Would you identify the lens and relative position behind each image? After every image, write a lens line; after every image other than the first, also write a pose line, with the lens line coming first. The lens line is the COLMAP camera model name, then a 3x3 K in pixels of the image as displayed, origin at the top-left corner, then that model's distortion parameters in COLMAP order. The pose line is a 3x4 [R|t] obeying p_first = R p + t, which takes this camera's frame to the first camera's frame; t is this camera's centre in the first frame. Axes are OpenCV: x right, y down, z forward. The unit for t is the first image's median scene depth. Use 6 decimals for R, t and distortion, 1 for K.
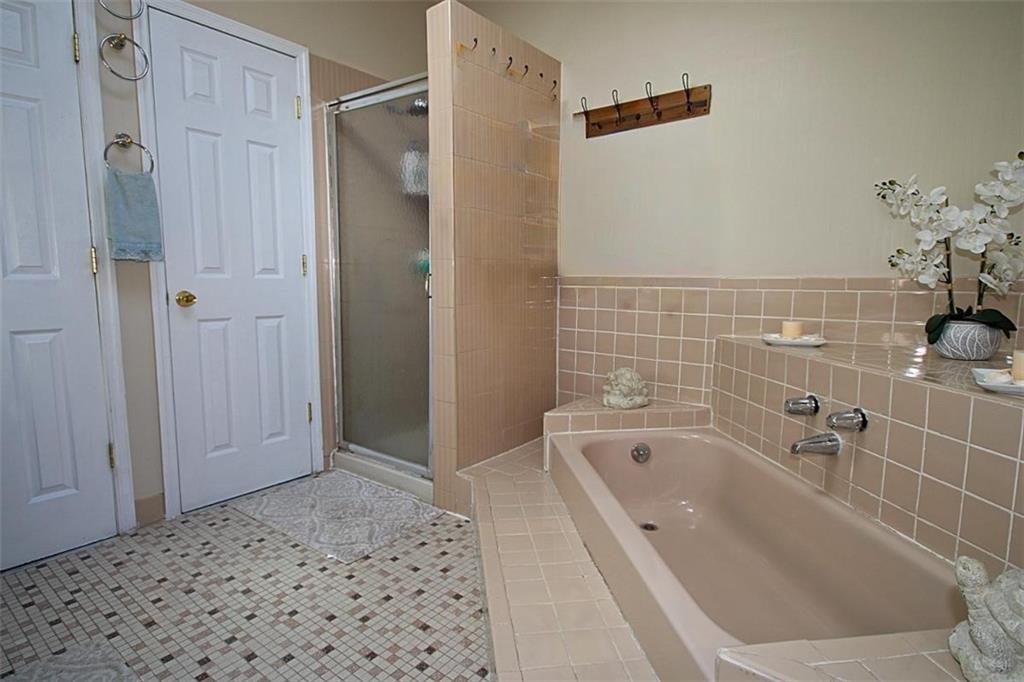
lens RADIAL K [[535.2, 0, 525.4], [0, 535.2, 342.4], [0, 0, 1]] dist [0.004456, 0.000739]
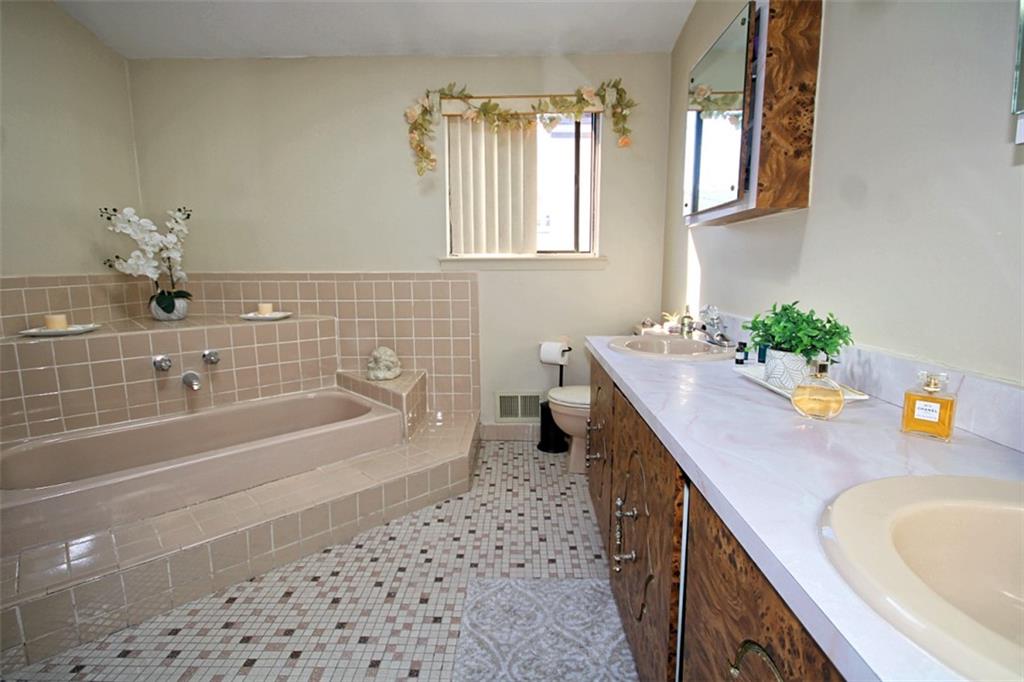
lens RADIAL K [[493.4, 0, 512.0], [0, 493.4, 341.0], [0, 0, 1]] dist [-0.019941, 0.000767]
pose [[-0.585182, -0.120626, 0.801880, -0.969211], [0.099827, 0.970636, 0.218862, -0.121842], [-0.804734, 0.208124, -0.555957, 0.867481]]
